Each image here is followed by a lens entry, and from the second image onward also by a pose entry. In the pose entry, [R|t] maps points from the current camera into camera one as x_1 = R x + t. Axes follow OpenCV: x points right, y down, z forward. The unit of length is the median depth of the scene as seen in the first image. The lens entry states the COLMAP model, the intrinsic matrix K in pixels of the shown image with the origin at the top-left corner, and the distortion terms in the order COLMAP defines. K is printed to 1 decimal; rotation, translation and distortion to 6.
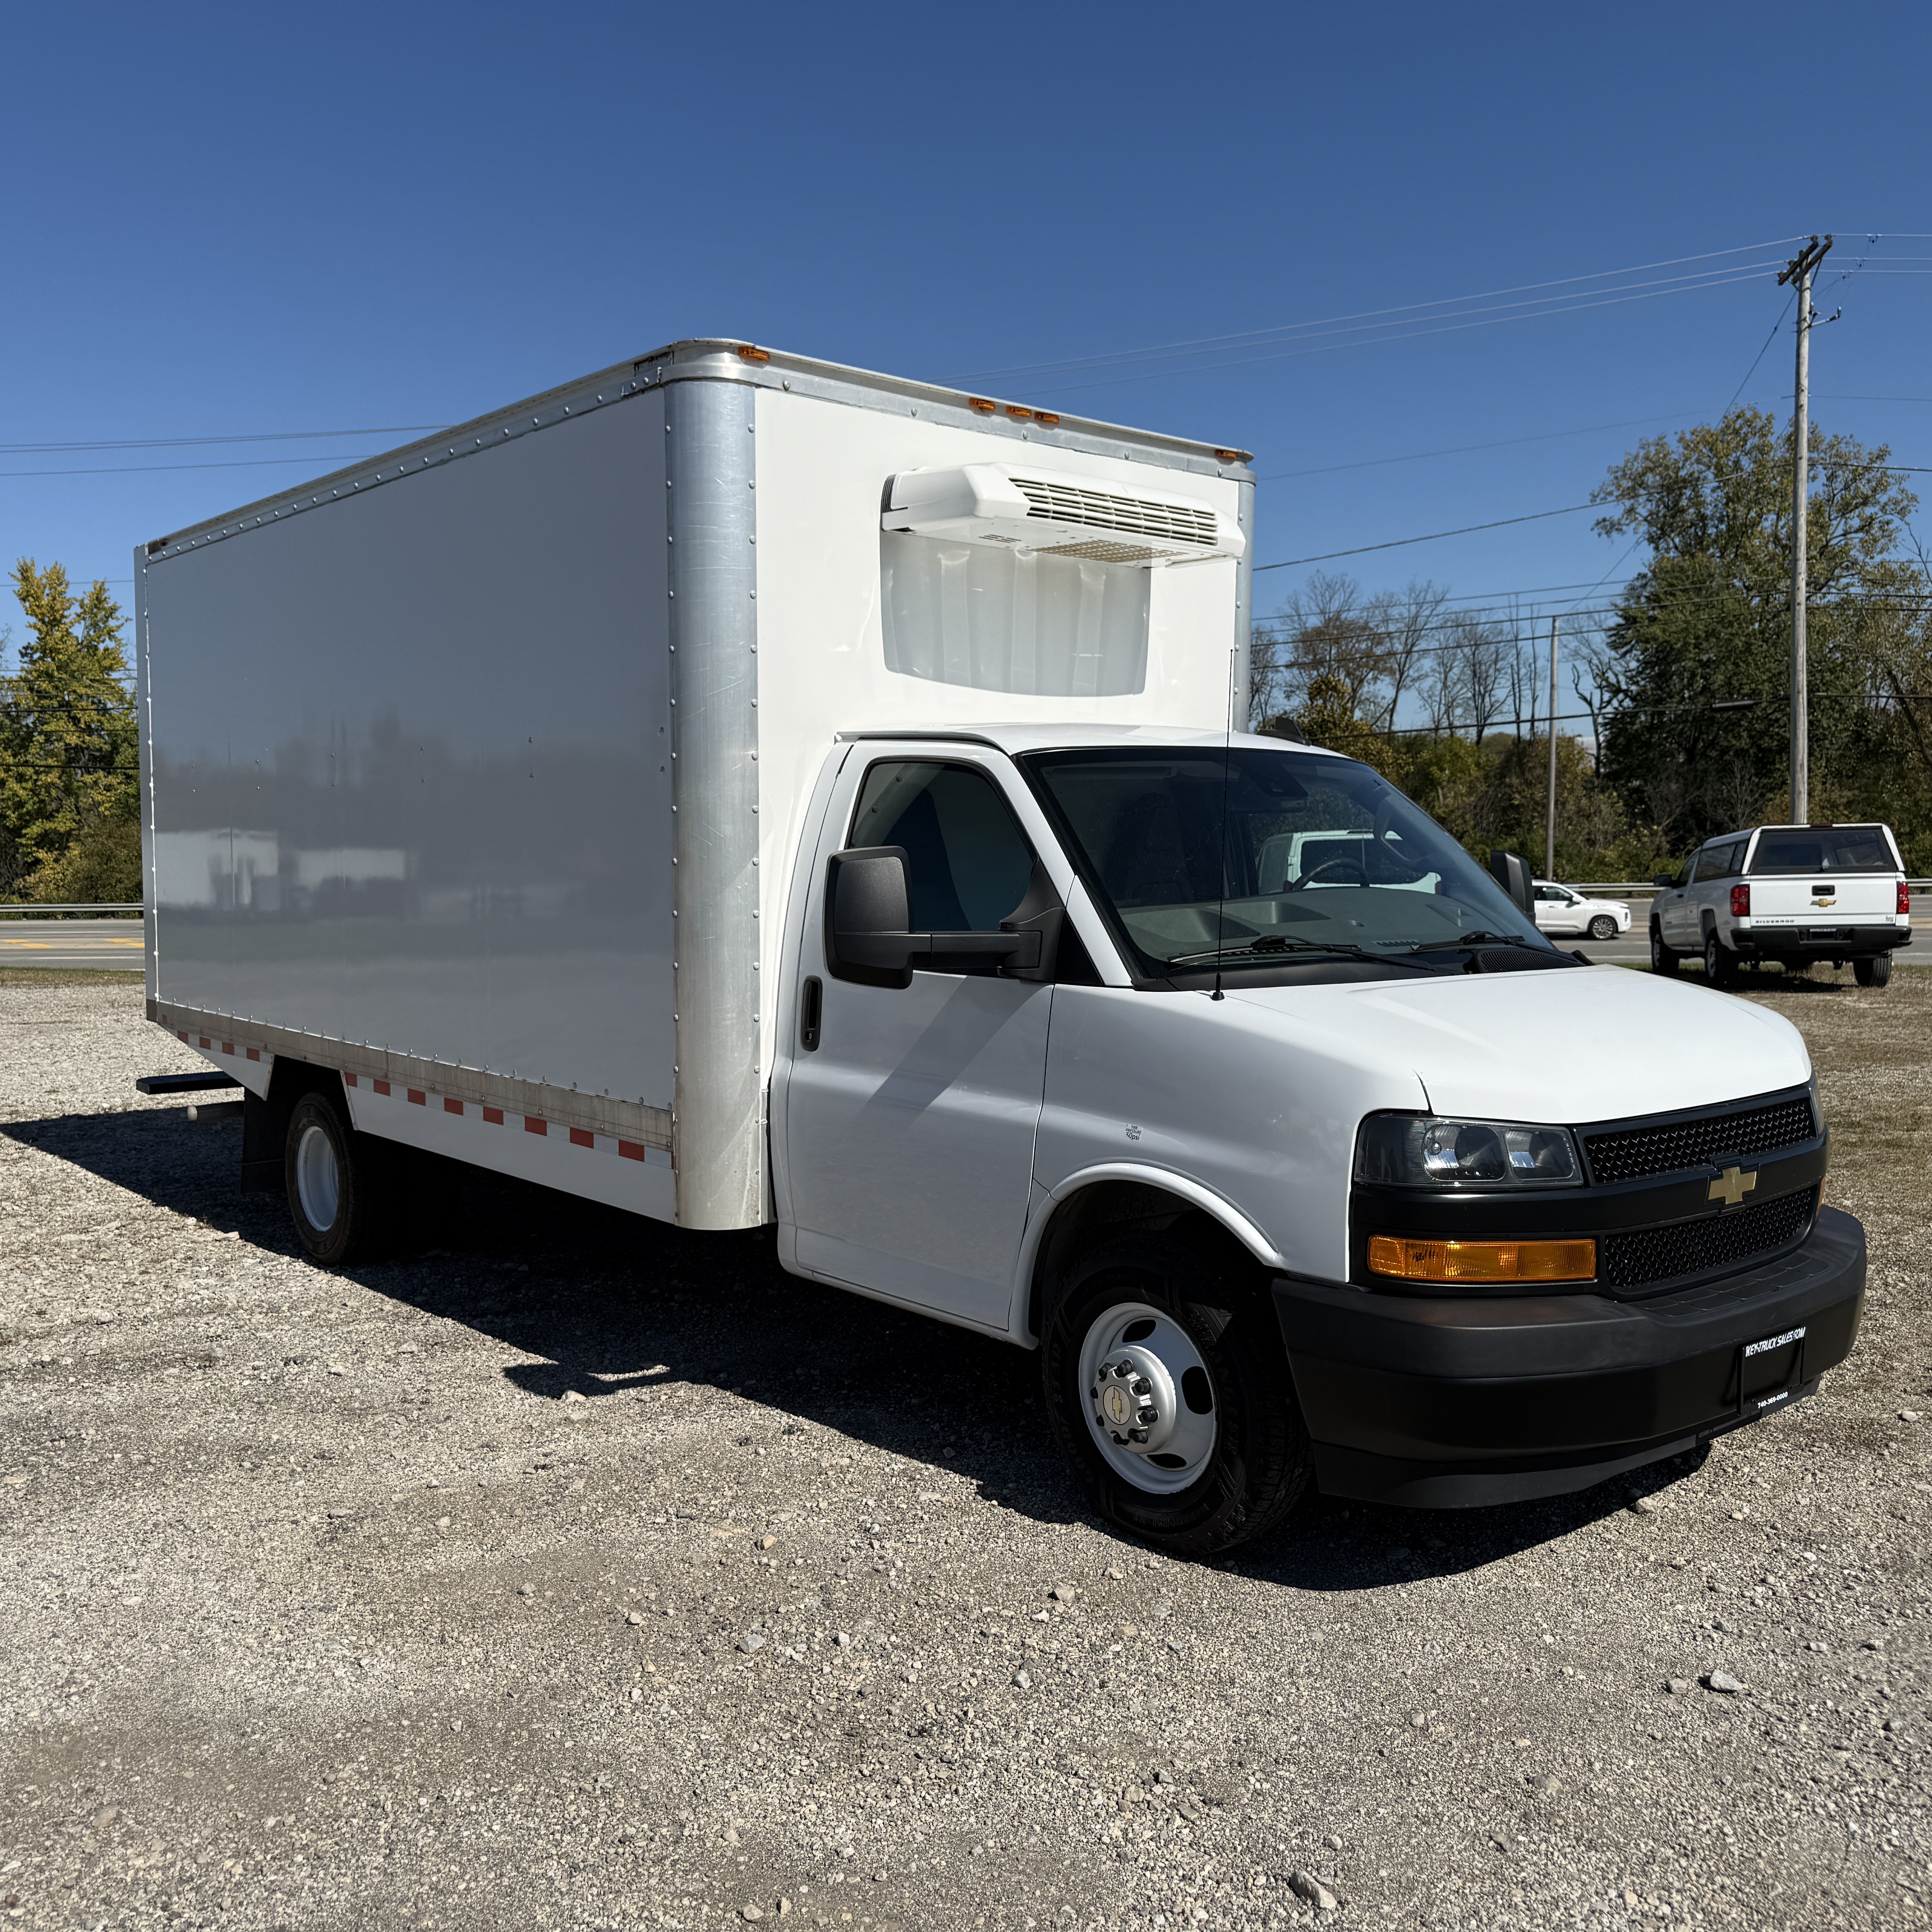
lens RADIAL K [[1842.6, 0, 977.7], [0, 1842.6, 1008.0], [0, 0, 1]] dist [0.059396, -0.088340]
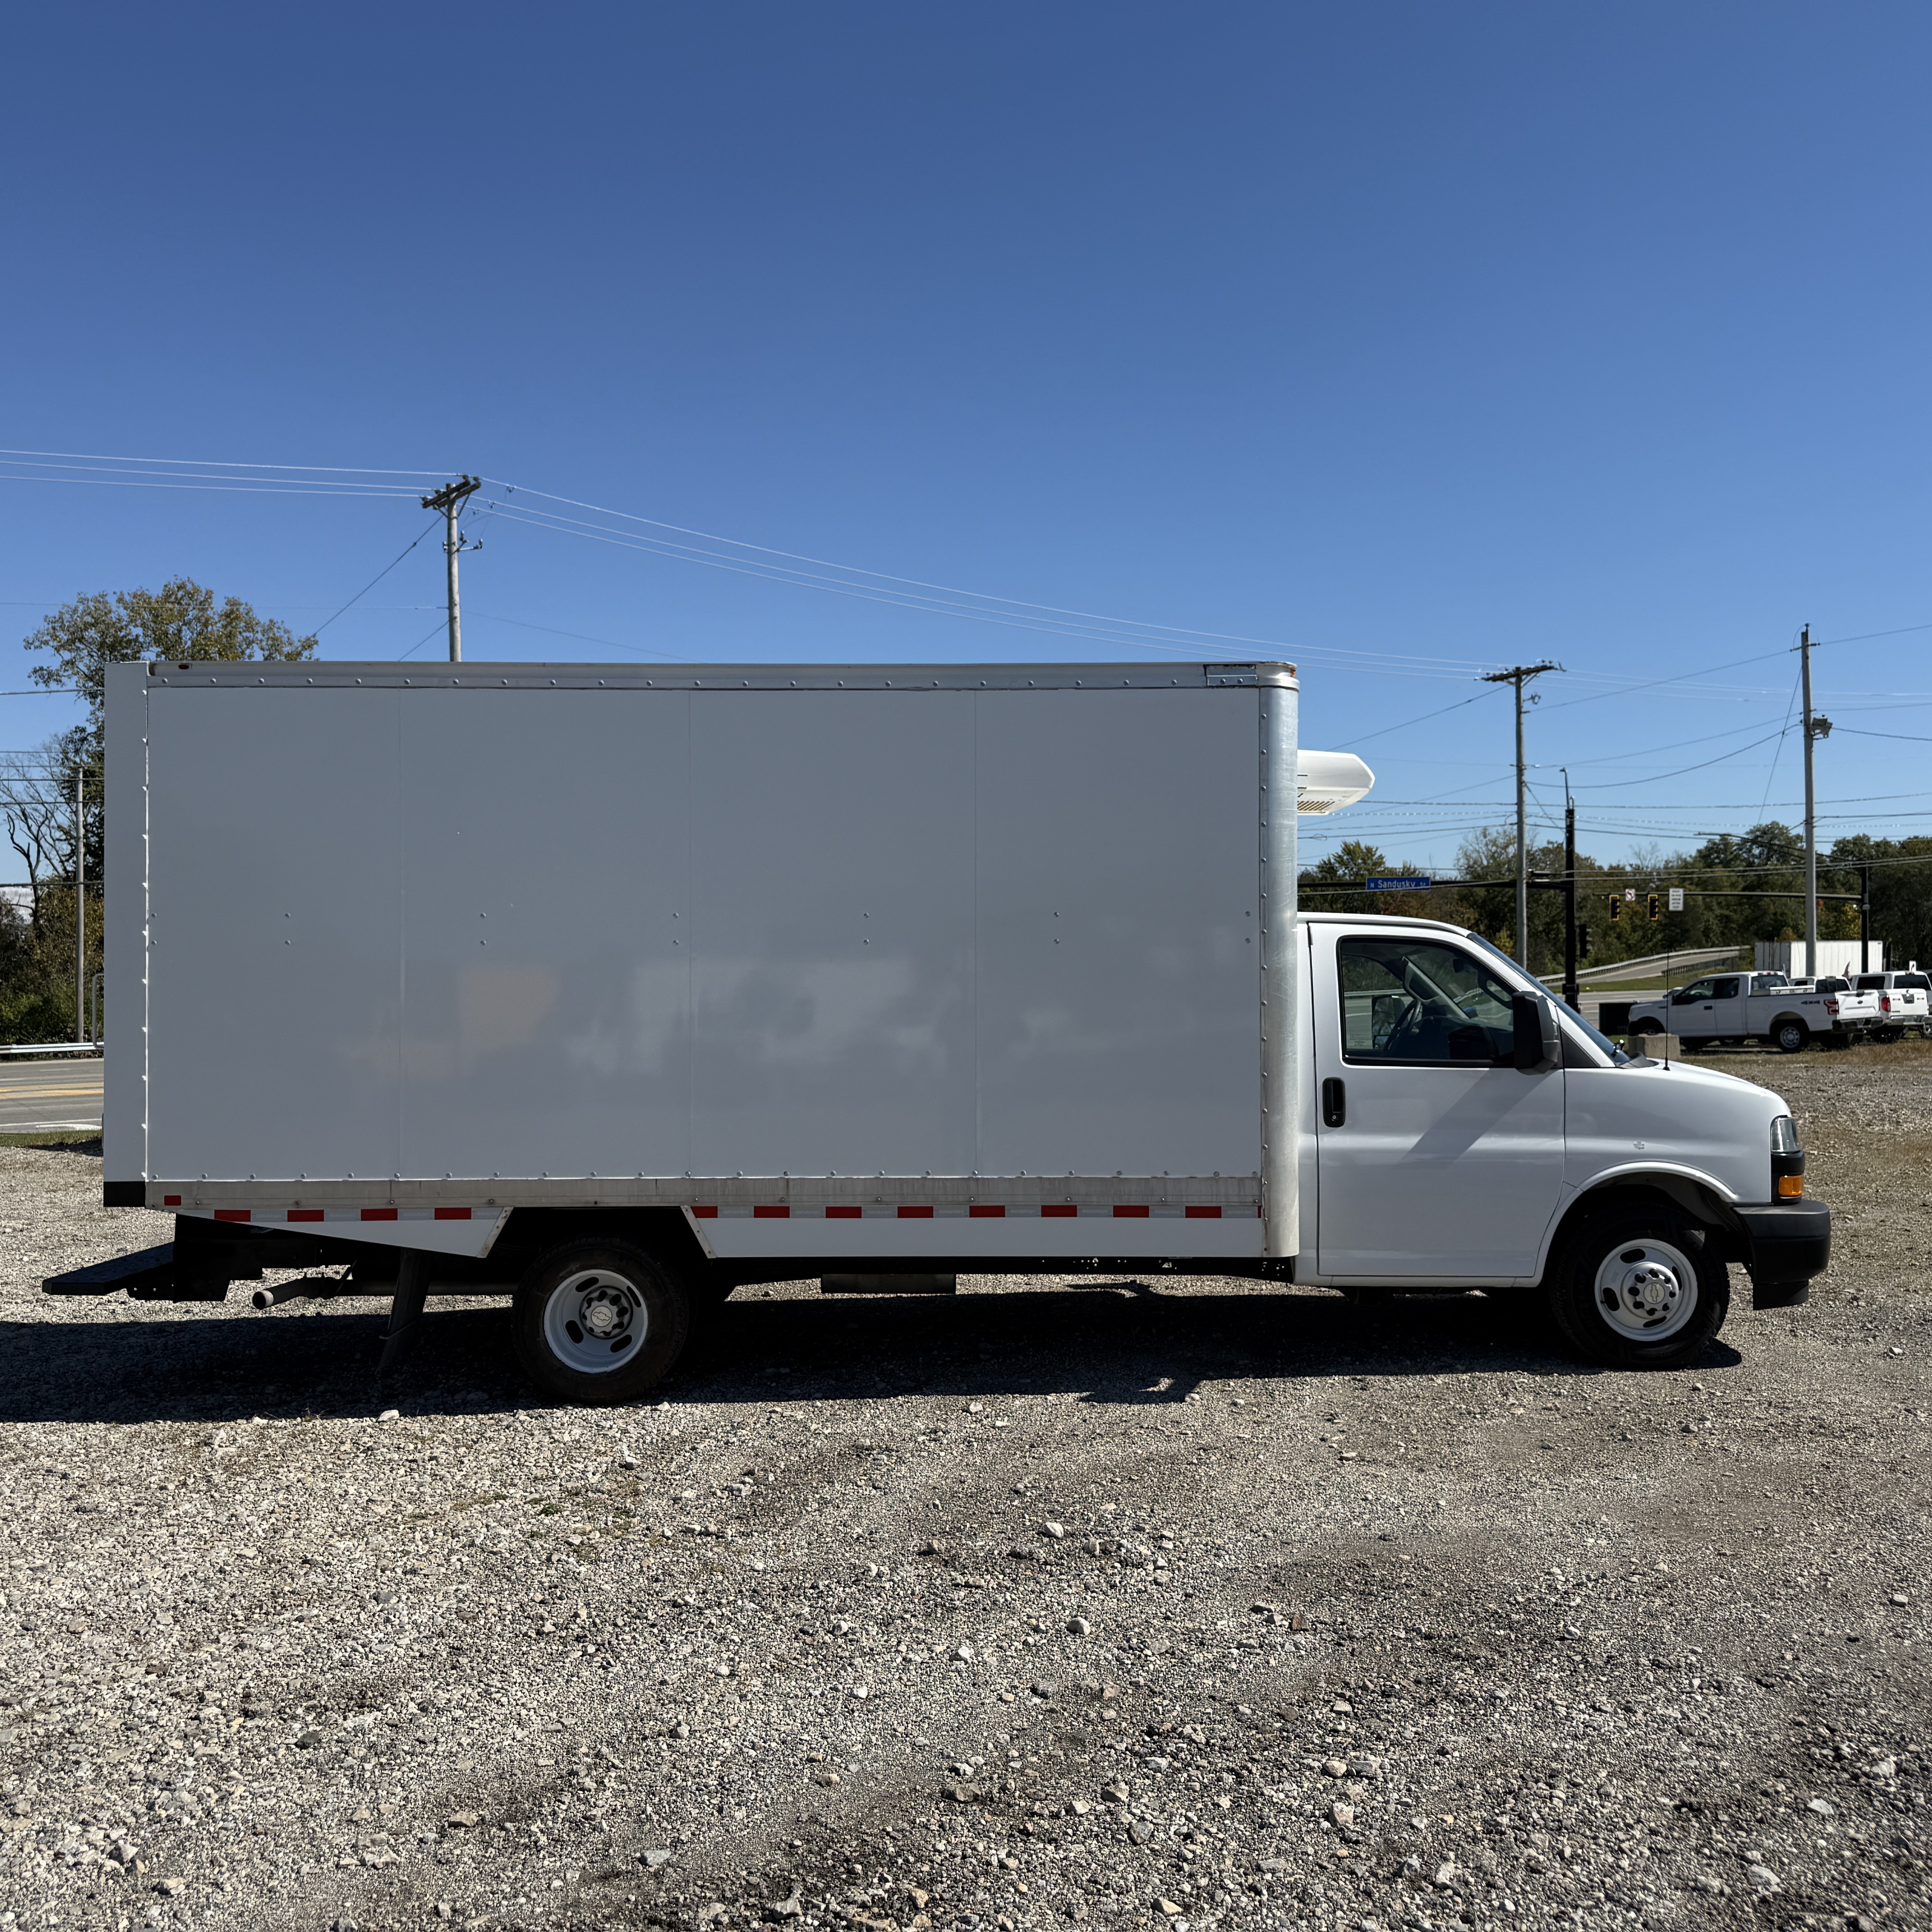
lens RADIAL K [[1842.6, 0, 977.7], [0, 1842.6, 1008.0], [0, 0, 1]] dist [0.059396, -0.088340]
pose [[0.663943, -0.009147, 0.747728, -1.210967], [0.072155, 0.996043, -0.051886, -0.014549], [-0.744294, 0.088401, 0.661975, 0.174765]]
